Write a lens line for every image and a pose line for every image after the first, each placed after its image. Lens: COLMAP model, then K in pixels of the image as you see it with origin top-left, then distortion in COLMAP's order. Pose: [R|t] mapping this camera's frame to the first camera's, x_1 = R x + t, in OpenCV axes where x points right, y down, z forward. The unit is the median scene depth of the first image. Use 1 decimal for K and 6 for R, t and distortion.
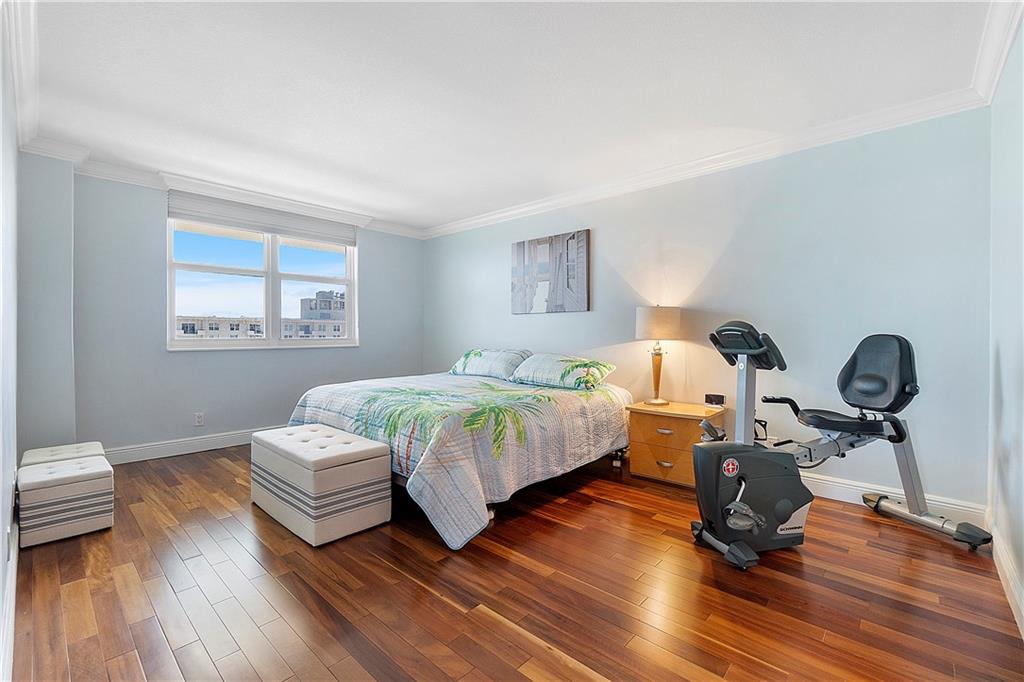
lens RADIAL K [[441.0, 0, 509.3], [0, 441.0, 338.7], [0, 0, 1]] dist [-0.006212, 0.000999]
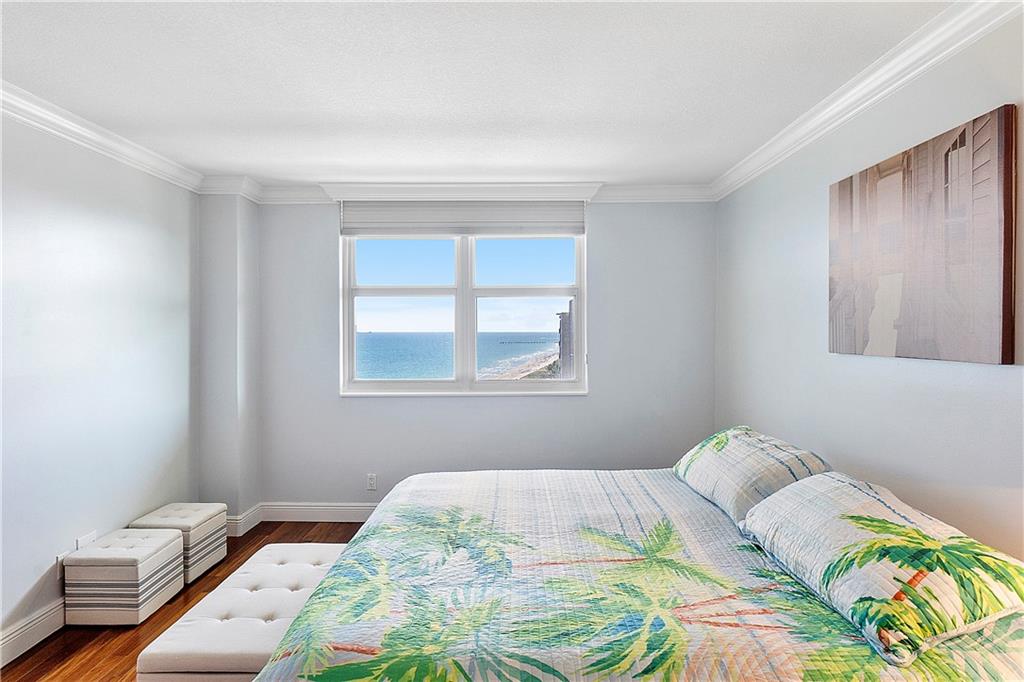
lens RADIAL K [[589.0, 0, 512.0], [0, 589.0, 341.0], [0, 0, 1]] dist [-0.003930, -0.000257]
pose [[0.673443, 0.010513, -0.739164, 0.244880], [-0.004404, 0.999938, 0.010209, -0.080735], [0.739226, -0.003620, 0.673448, 0.442767]]
